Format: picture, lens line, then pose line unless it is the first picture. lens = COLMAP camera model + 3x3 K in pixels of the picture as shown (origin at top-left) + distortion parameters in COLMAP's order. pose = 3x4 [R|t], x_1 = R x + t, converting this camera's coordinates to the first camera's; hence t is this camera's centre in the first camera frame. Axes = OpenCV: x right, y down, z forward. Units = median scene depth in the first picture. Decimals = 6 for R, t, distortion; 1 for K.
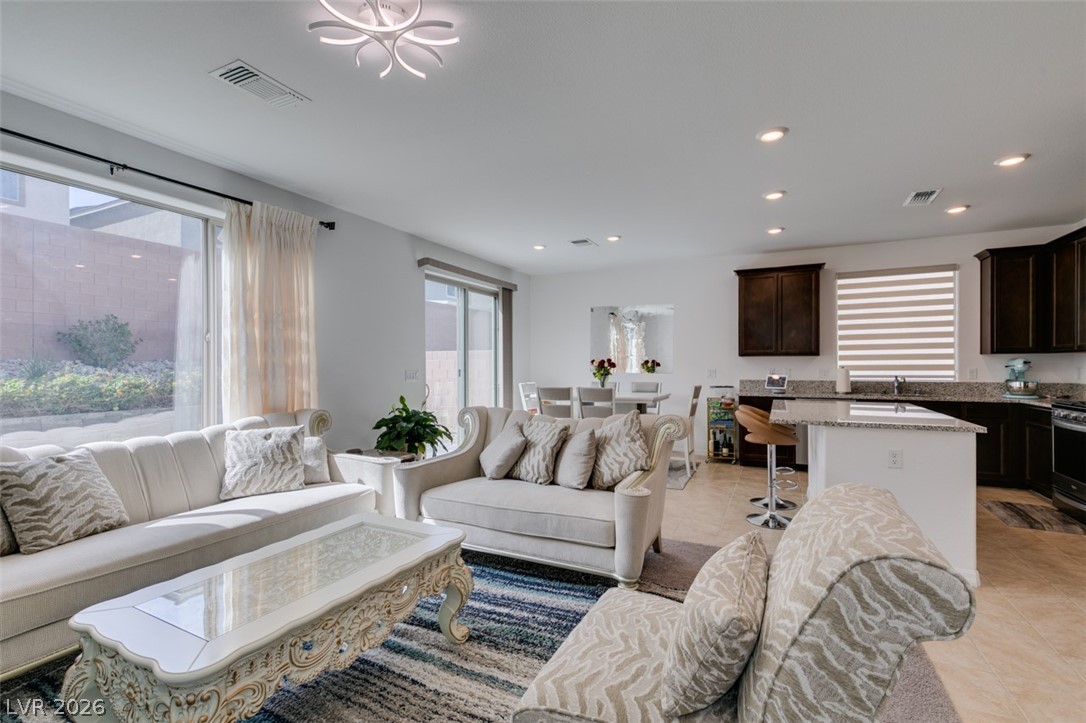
lens RADIAL K [[483.3, 0, 540.5], [0, 483.3, 362.2], [0, 0, 1]] dist [0.003086, -0.001757]
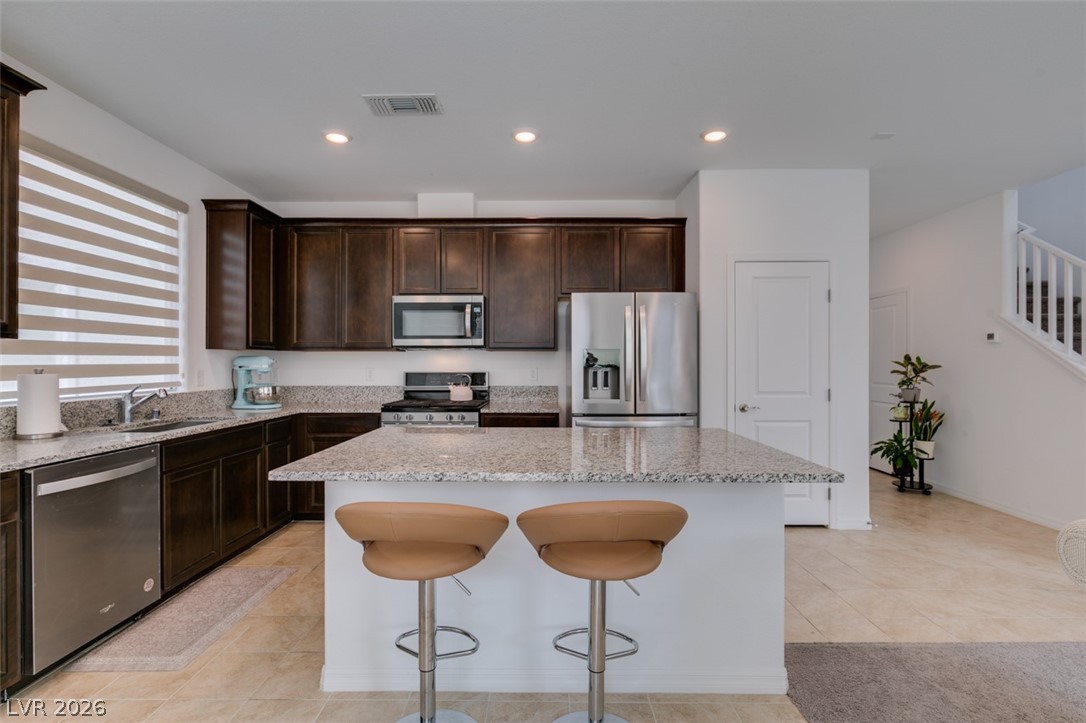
lens RADIAL K [[483.3, 0, 544.7], [0, 483.3, 362.9], [0, 0, 1]] dist [0.003086, -0.001757]
pose [[-0.443507, 0.003777, 0.896263, 0.106468], [-0.003443, 0.999977, -0.005918, 0.006027], [-0.896264, -0.005710, -0.443484, 0.931036]]
